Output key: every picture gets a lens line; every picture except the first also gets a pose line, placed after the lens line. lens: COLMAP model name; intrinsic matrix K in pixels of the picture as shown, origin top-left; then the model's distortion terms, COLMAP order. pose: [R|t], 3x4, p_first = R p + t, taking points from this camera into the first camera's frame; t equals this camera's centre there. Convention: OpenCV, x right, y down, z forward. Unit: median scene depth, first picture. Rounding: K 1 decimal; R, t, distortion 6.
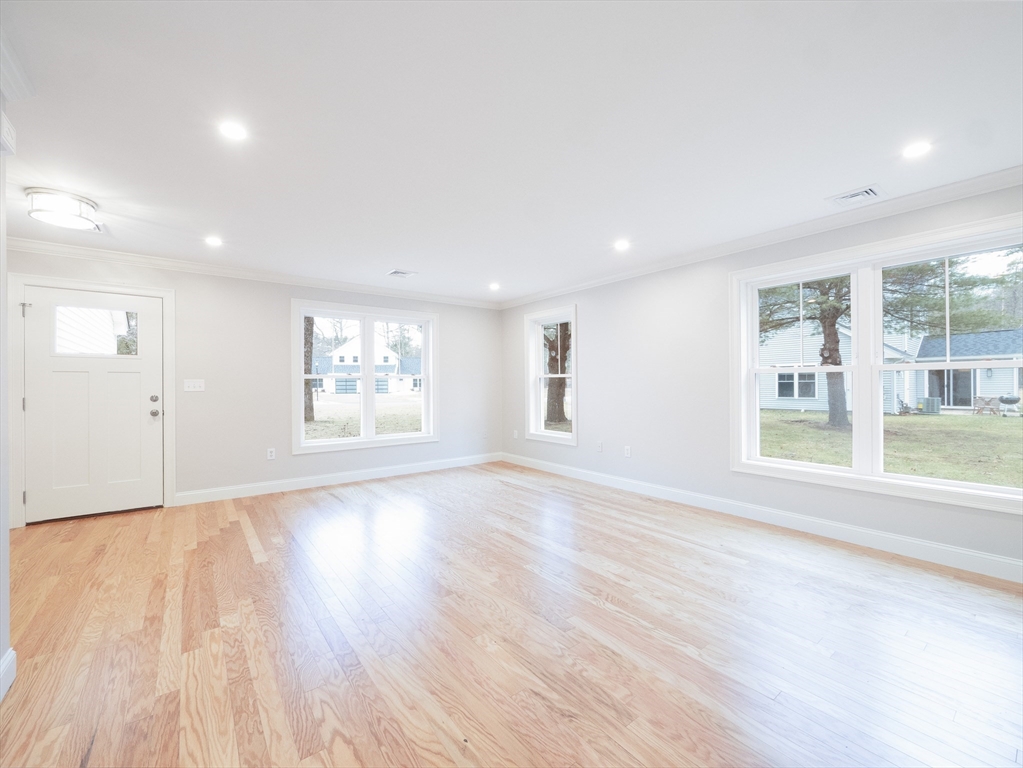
lens RADIAL K [[423.3, 0, 507.2], [0, 423.3, 384.3], [0, 0, 1]] dist [-0.008706, -0.000617]
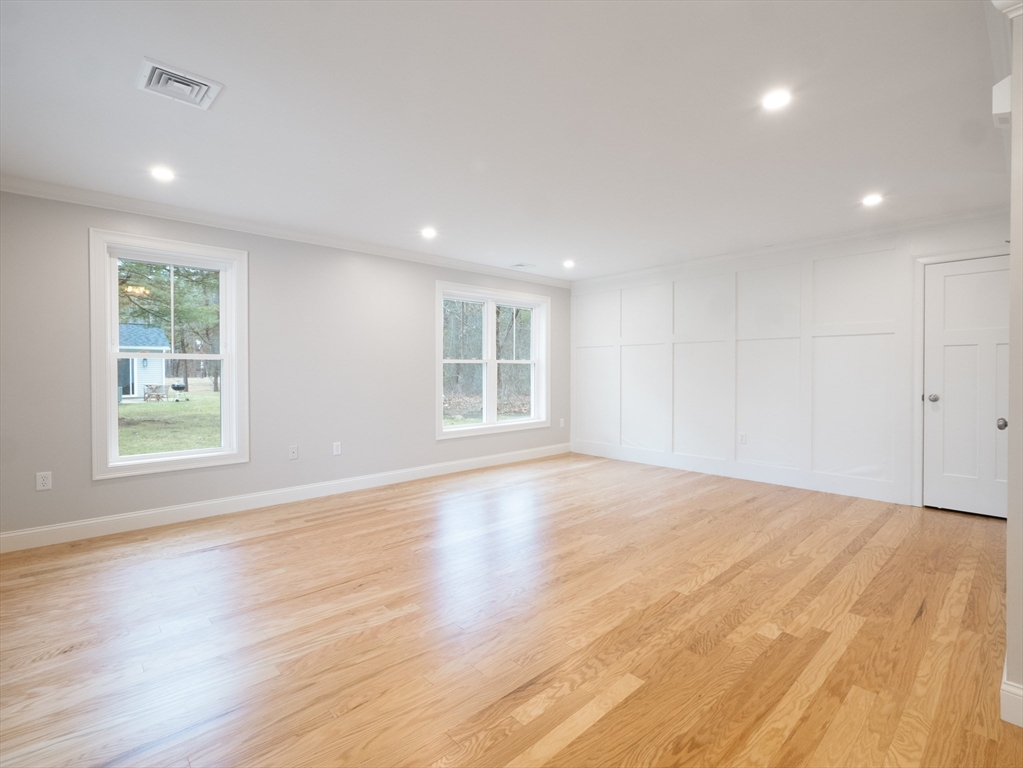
lens RADIAL K [[487.6, 0, 510.1], [0, 487.6, 375.6], [0, 0, 1]] dist [-0.004502, -0.001037]
pose [[-0.099579, -0.005726, 0.995013, -1.613209], [0.003579, 0.999975, 0.006113, 0.011998], [-0.995023, 0.004170, -0.099556, 1.634078]]
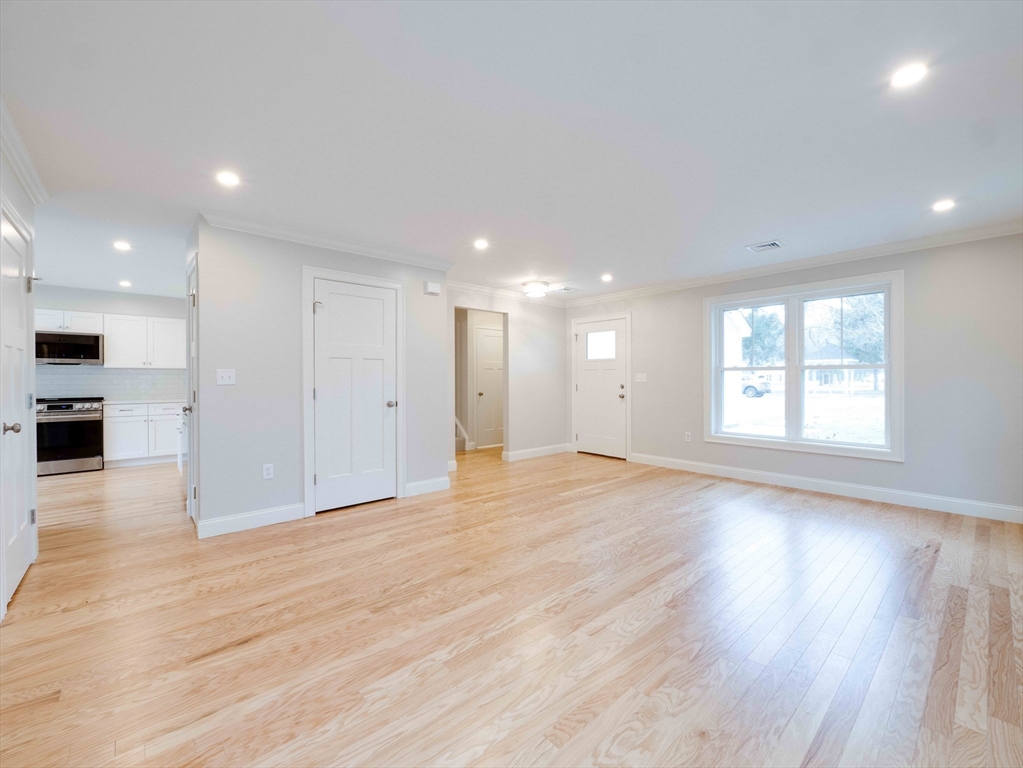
lens RADIAL K [[427.5, 0, 514.9], [0, 427.5, 383.4], [0, 0, 1]] dist [-0.008152, -0.000336]
pose [[0.083321, 0.015430, -0.996403, 1.226118], [0.004597, 0.999864, 0.015868, -0.003891], [0.996512, -0.005902, 0.083239, 0.946481]]
